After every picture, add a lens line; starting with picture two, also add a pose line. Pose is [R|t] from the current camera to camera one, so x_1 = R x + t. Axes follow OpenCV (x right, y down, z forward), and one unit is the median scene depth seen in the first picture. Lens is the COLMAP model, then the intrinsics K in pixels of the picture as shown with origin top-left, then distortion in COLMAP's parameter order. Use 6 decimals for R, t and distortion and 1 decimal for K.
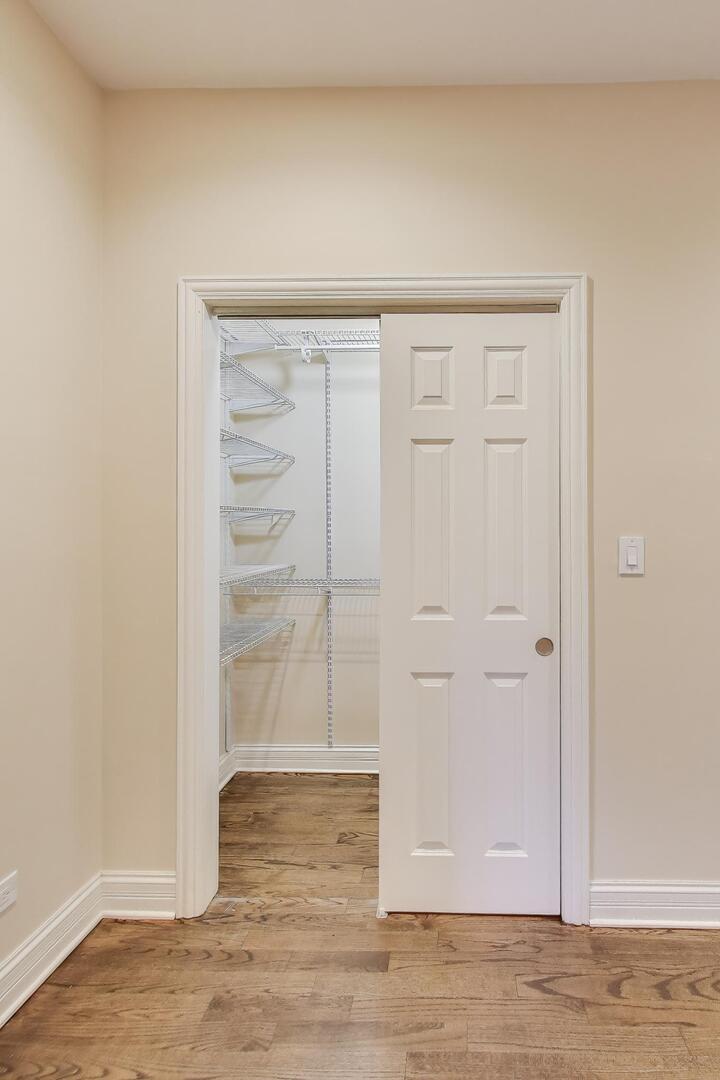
lens RADIAL K [[469.2, 0, 360.3], [0, 469.2, 534.9], [0, 0, 1]] dist [0.016584, 0.000206]
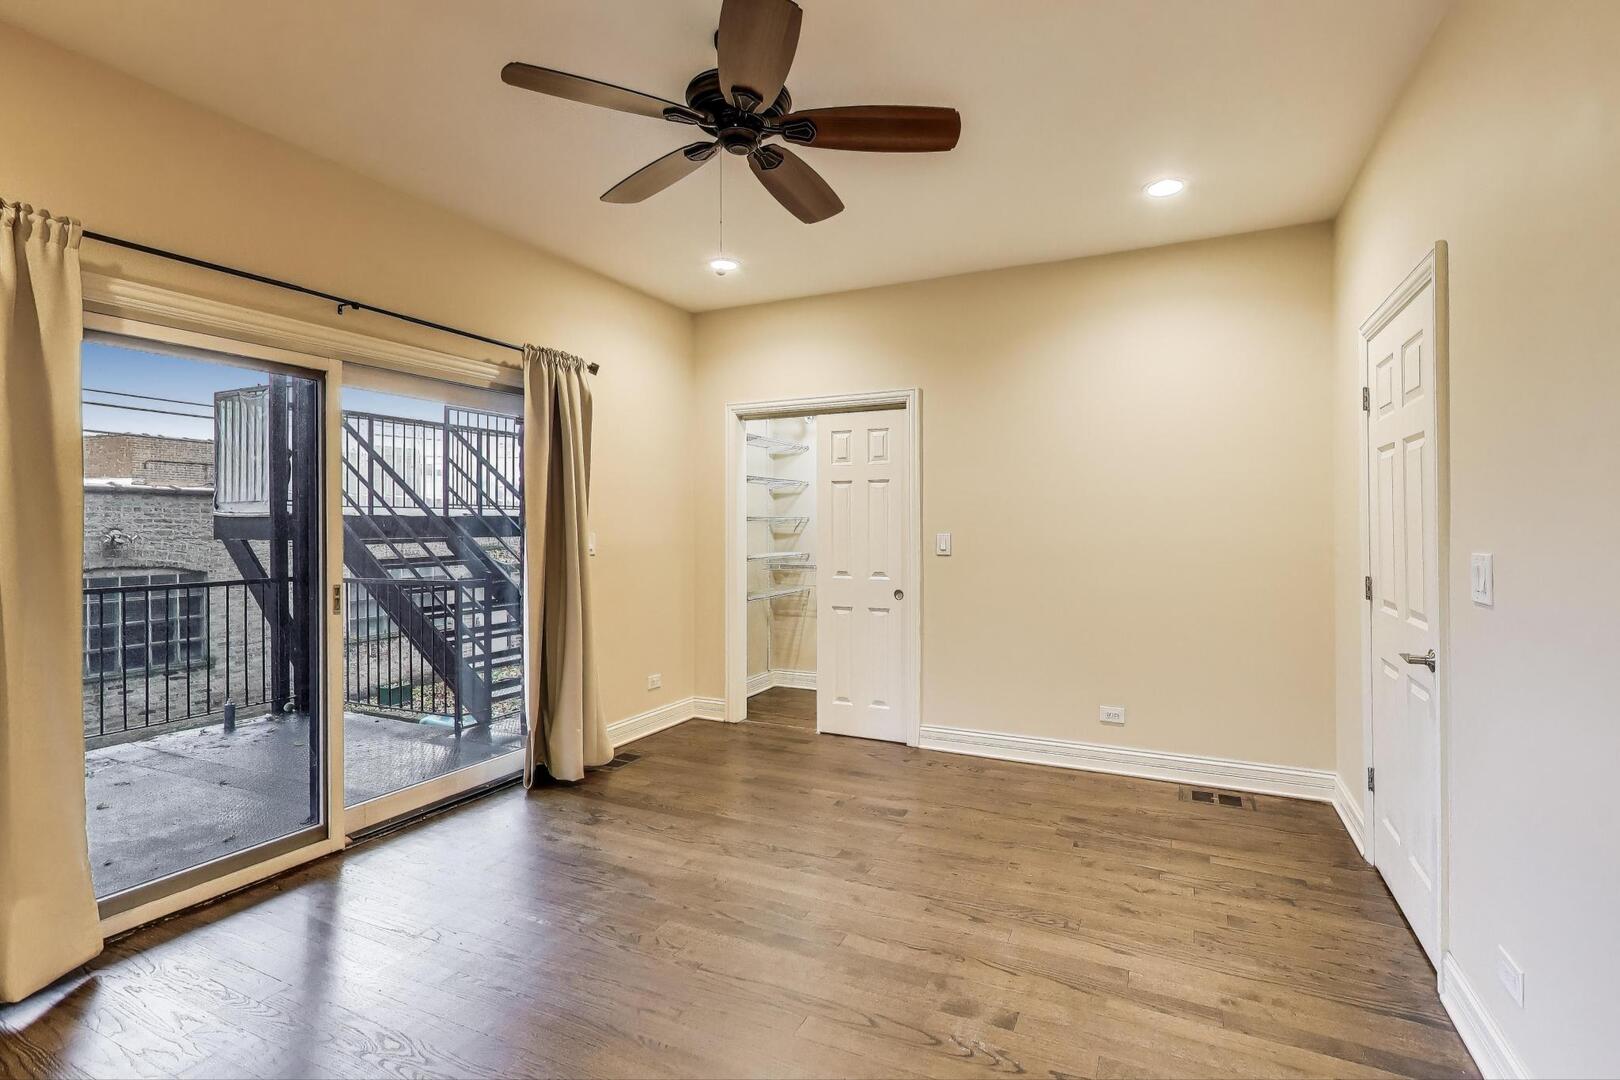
lens RADIAL K [[728.5, 0, 810.7], [0, 728.5, 536.6], [0, 0, 1]] dist [0.016821, -0.000181]
pose [[0.908929, 0.003160, -0.416939, 1.222182], [-0.002527, 0.999995, 0.002070, 0.010901], [0.416944, -0.000828, 0.908932, -1.637875]]
